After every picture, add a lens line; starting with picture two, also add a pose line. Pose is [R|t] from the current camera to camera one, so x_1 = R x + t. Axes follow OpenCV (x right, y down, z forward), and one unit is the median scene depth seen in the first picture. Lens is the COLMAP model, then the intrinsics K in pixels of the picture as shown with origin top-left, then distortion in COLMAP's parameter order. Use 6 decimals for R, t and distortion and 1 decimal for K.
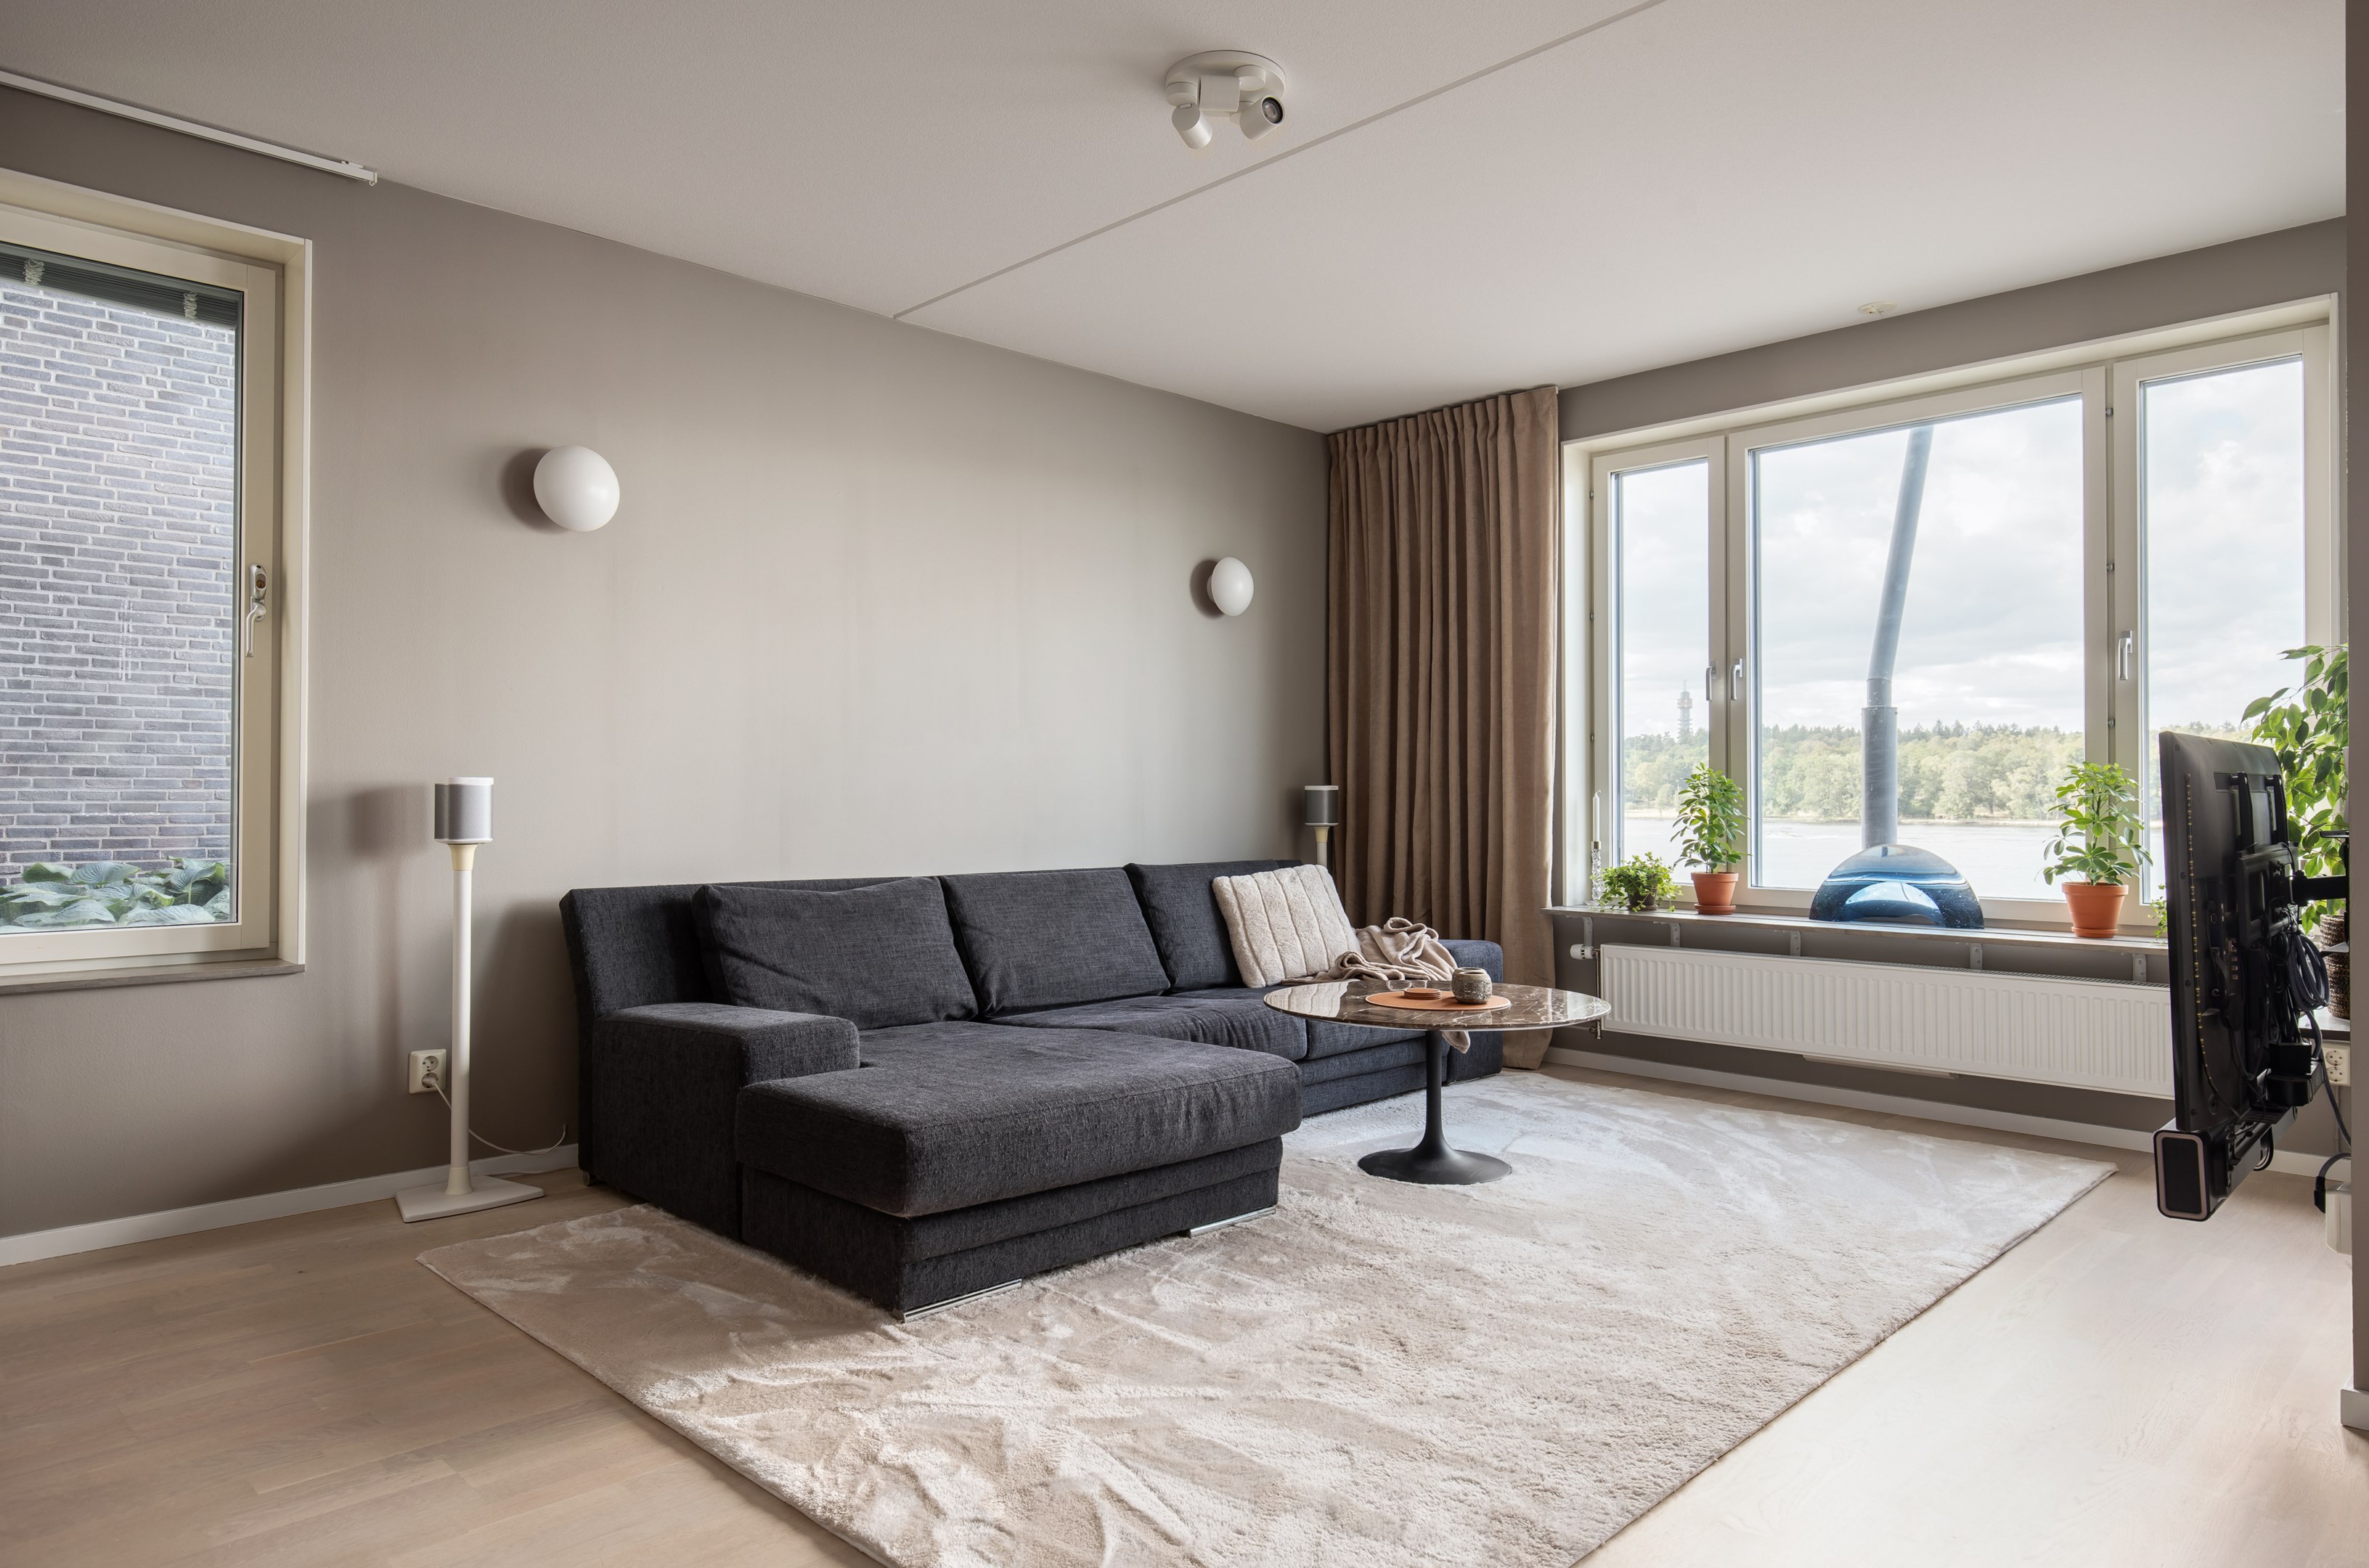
lens RADIAL K [[1497.3, 0, 1177.2], [0, 1497.3, 773.9], [0, 0, 1]] dist [0.000773, 0.005589]
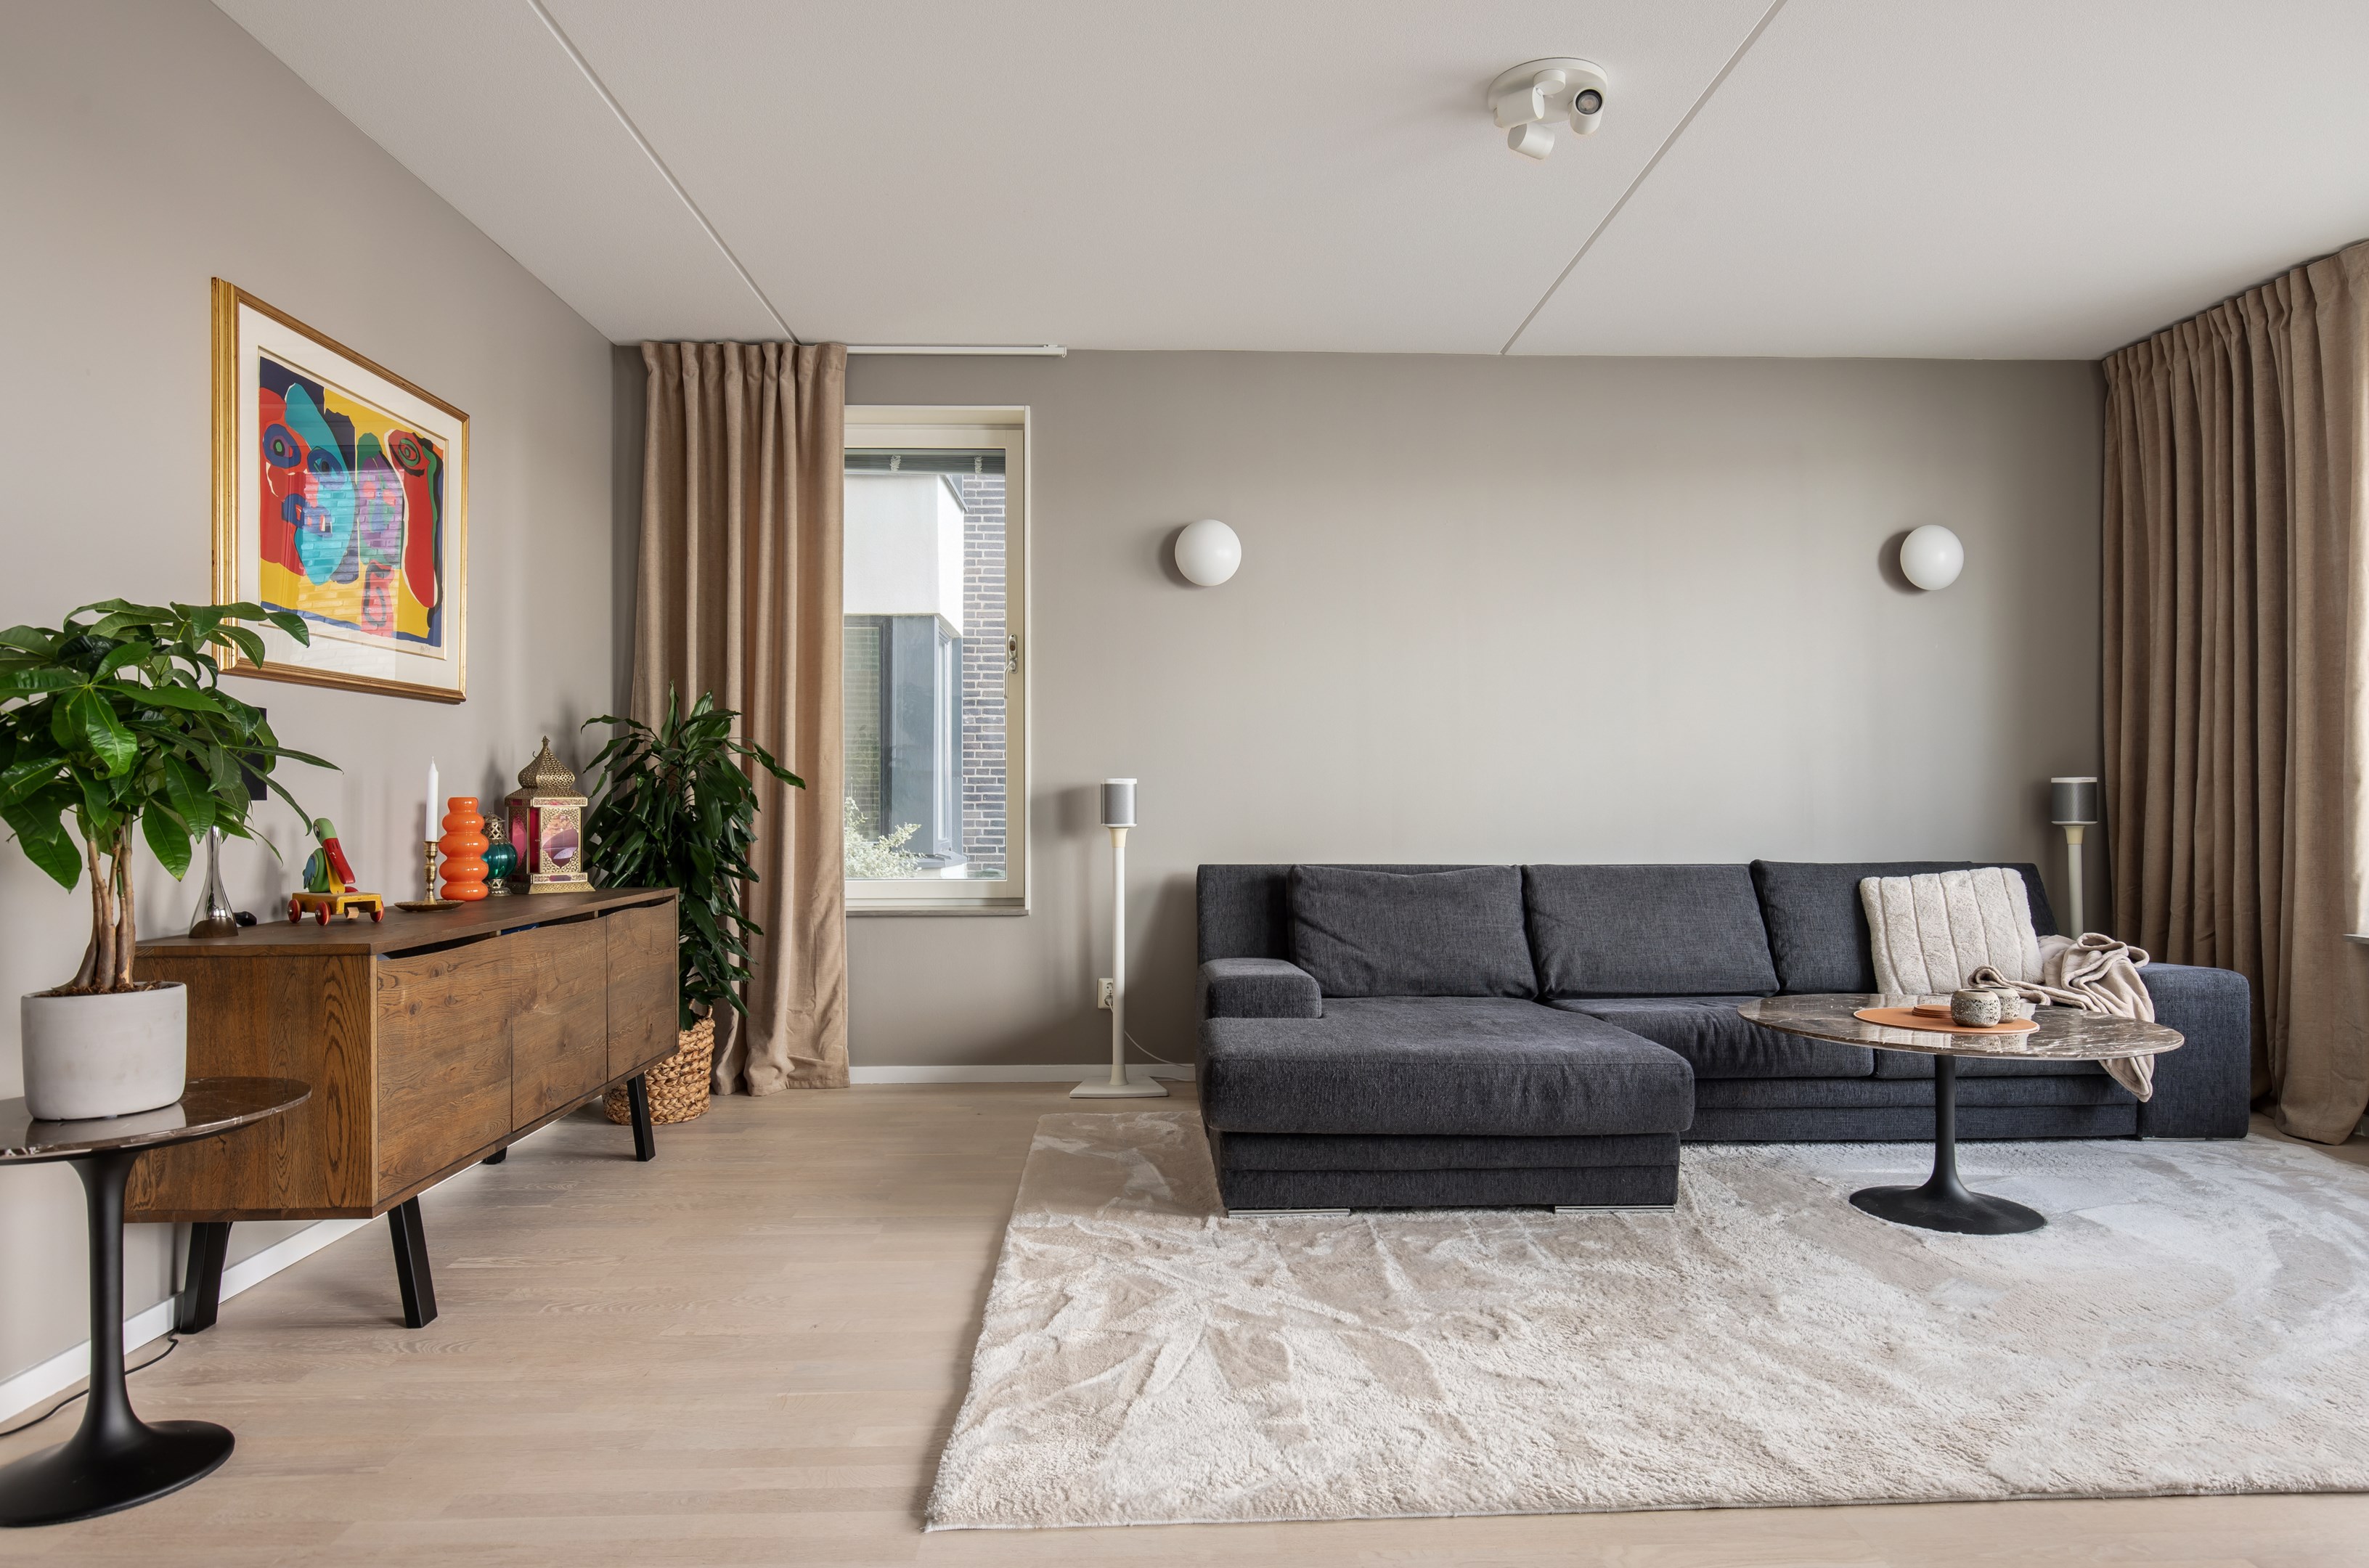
lens RADIAL K [[1416.1, 0, 1163.3], [0, 1416.1, 791.1], [0, 0, 1]] dist [0.000971, 0.000463]
pose [[0.727918, -0.007445, -0.685624, 0.408256], [0.012391, 0.999921, 0.002298, 0.010598], [0.685552, -0.010168, 0.727952, 0.089943]]
